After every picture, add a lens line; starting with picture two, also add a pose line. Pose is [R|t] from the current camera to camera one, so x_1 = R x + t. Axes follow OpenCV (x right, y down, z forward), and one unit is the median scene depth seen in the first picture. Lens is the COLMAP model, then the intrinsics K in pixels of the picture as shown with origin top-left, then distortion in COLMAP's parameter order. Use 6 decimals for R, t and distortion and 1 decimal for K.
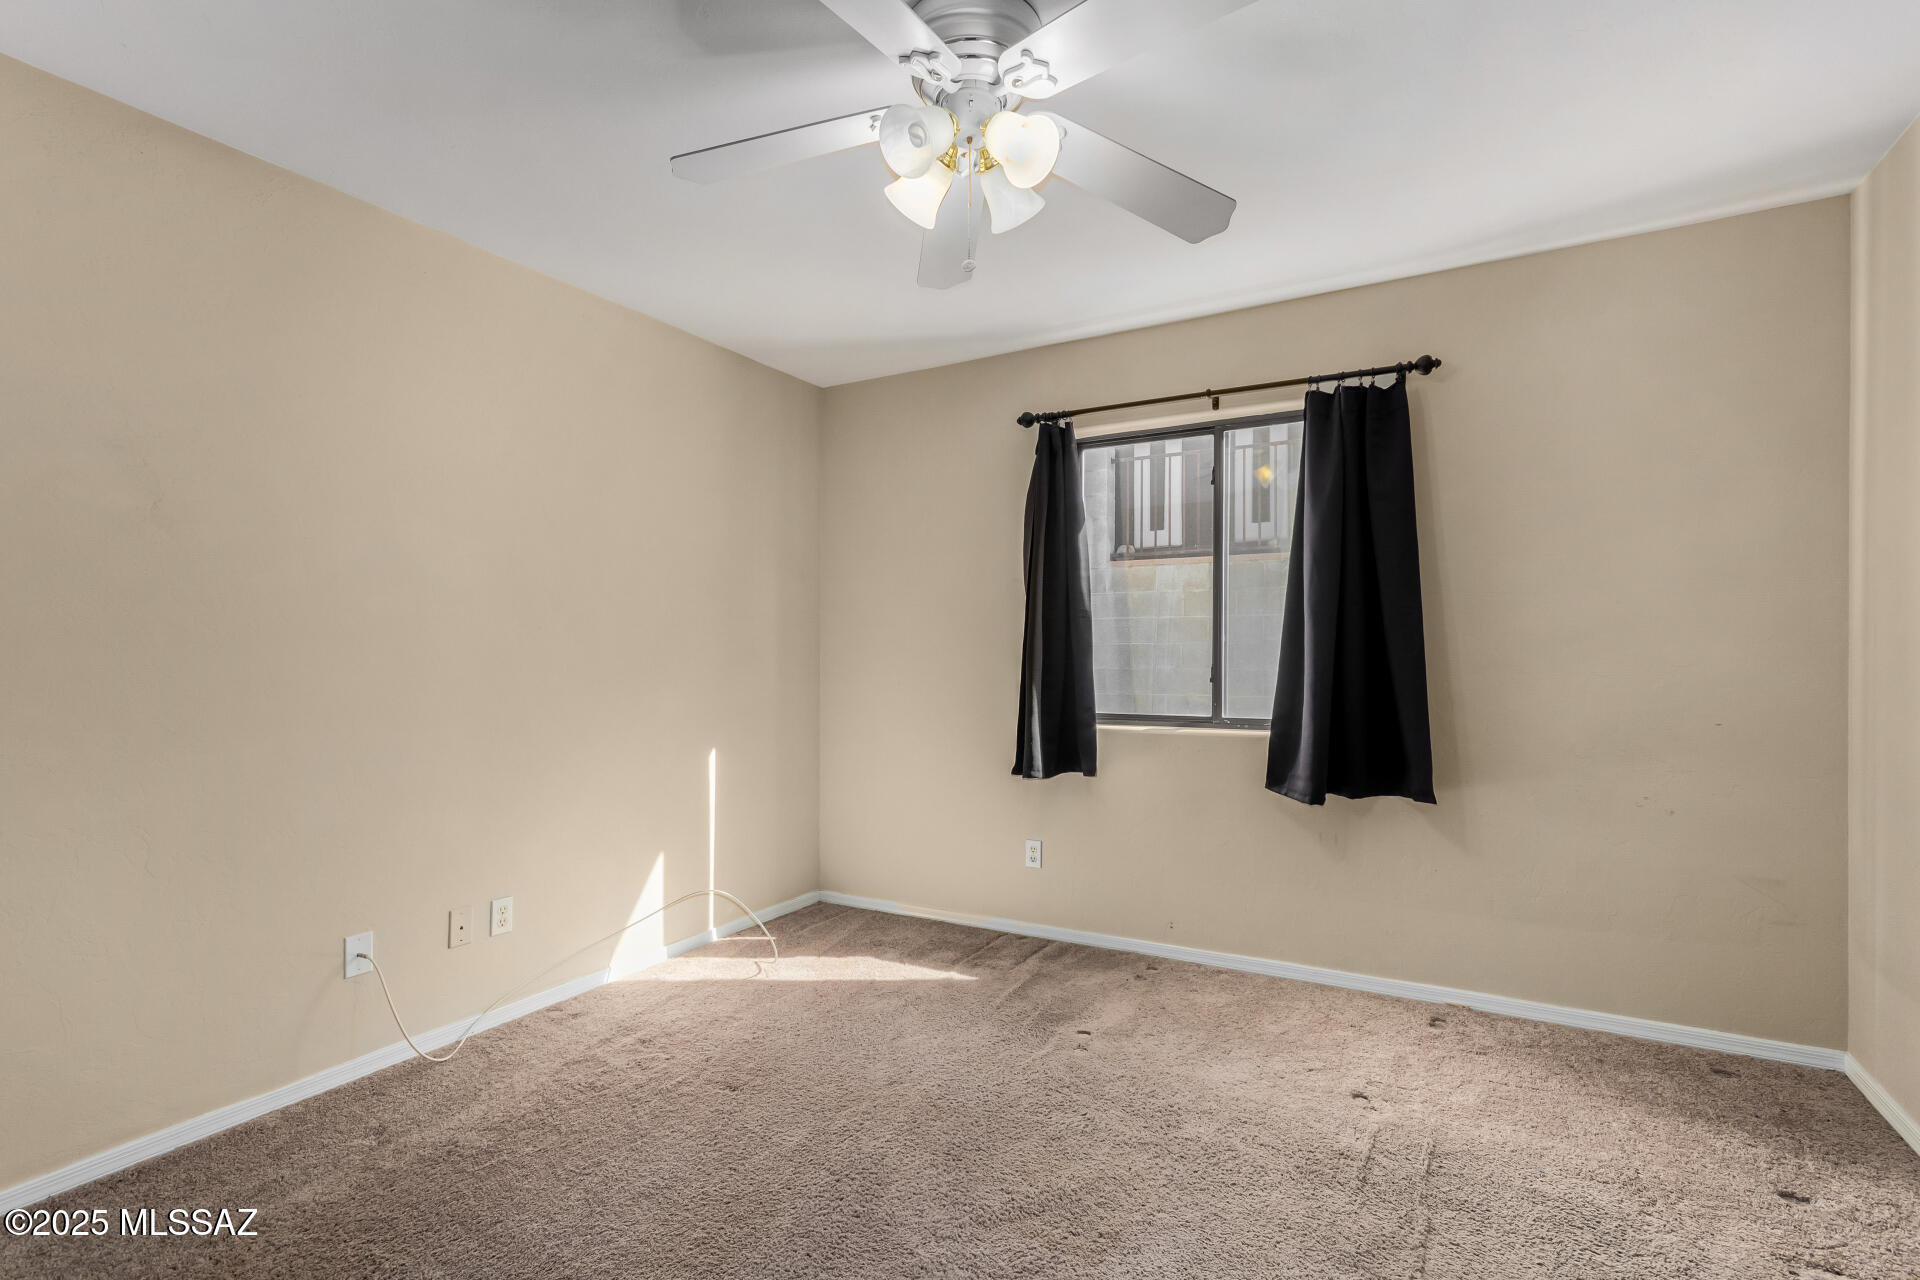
lens RADIAL K [[900.4, 0, 959.4], [0, 900.4, 649.4], [0, 0, 1]] dist [0.002926, 0.000670]
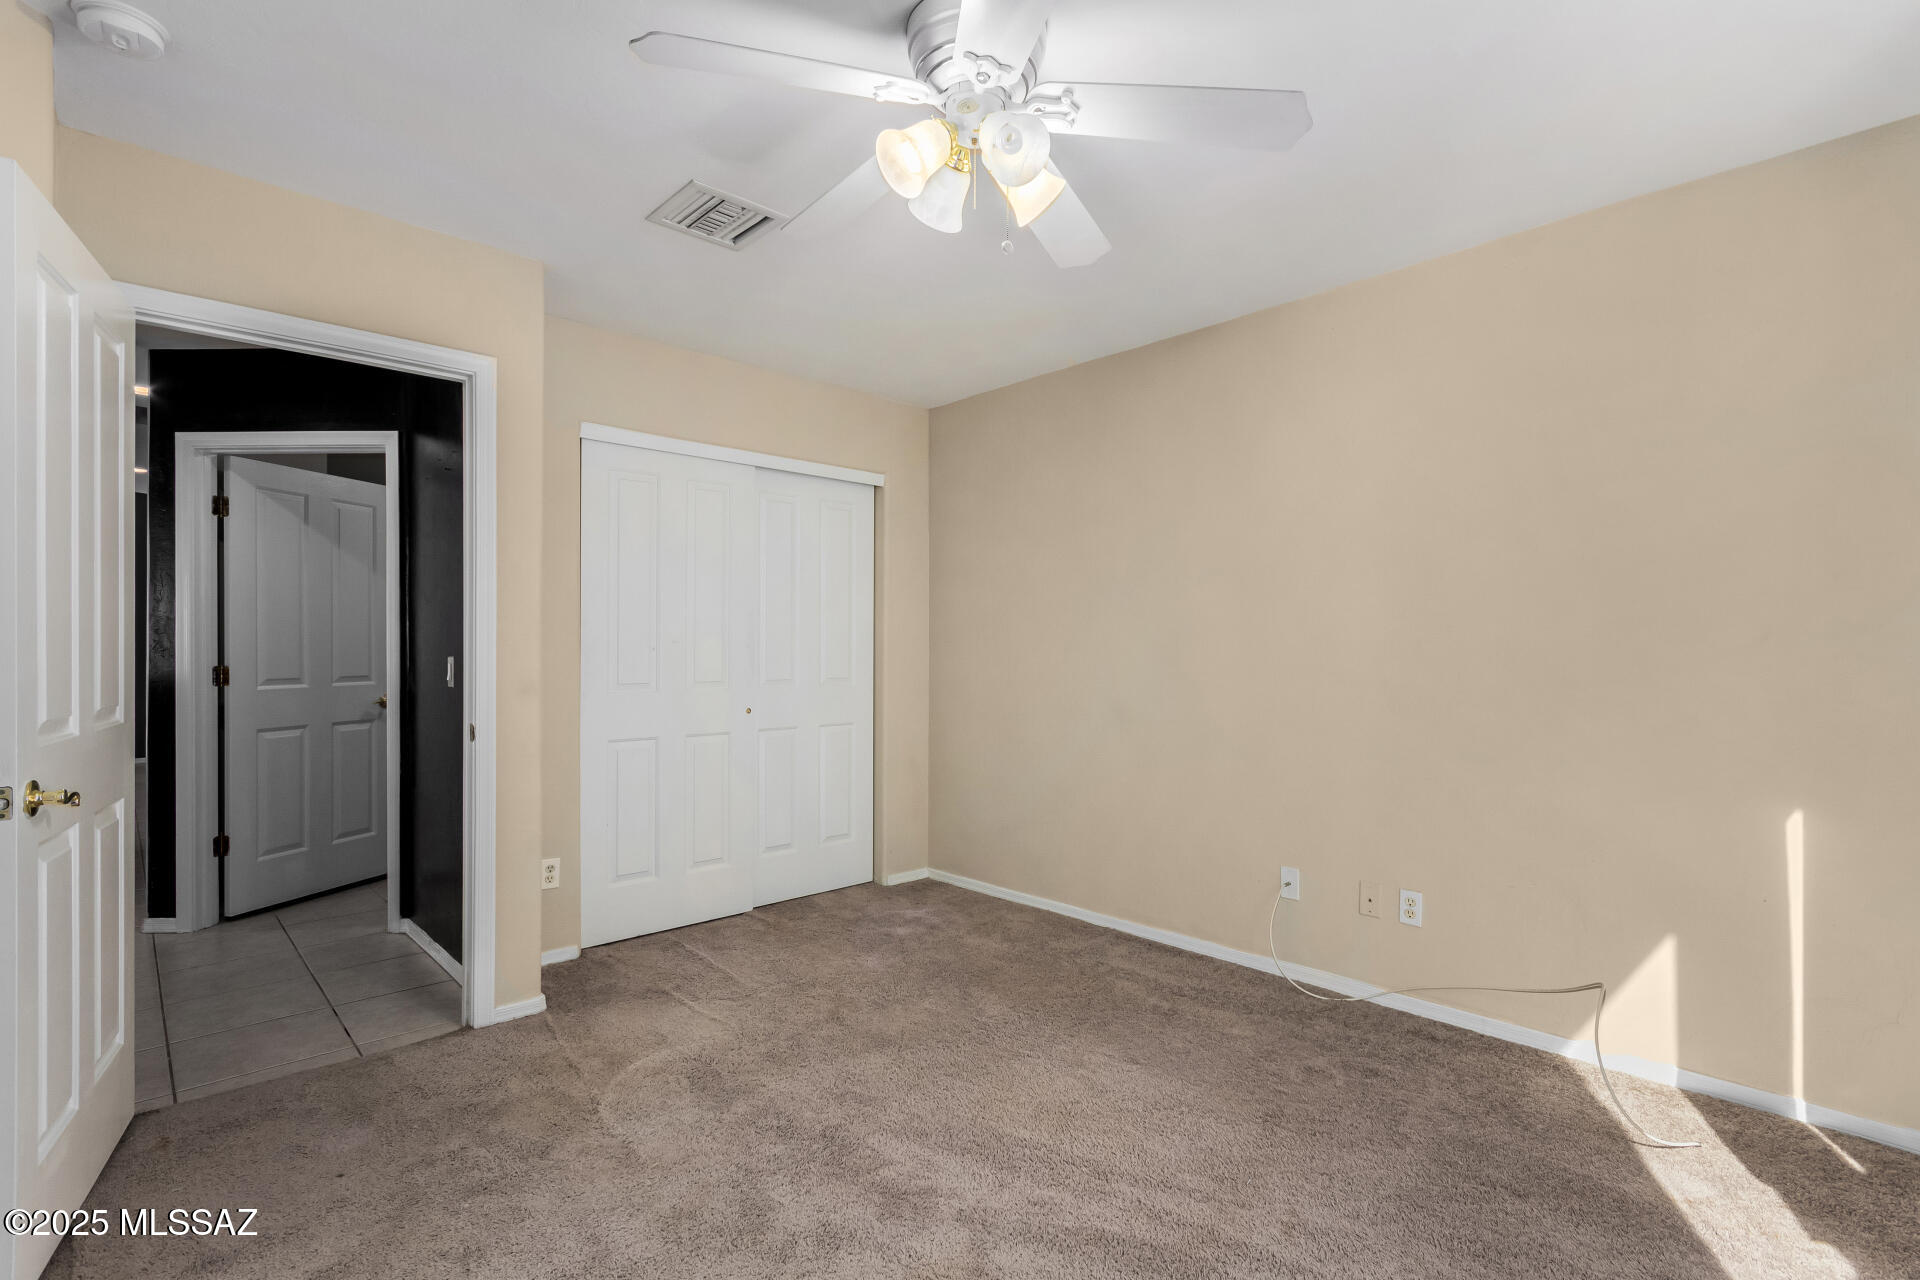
lens RADIAL K [[900.4, 0, 959.4], [0, 900.4, 649.4], [0, 0, 1]] dist [0.002926, 0.000670]
pose [[-0.272113, 0.003566, -0.962259, 0.520864], [-0.003785, 0.999981, 0.004777, -0.000585], [0.962258, 0.004942, -0.272095, 0.662490]]
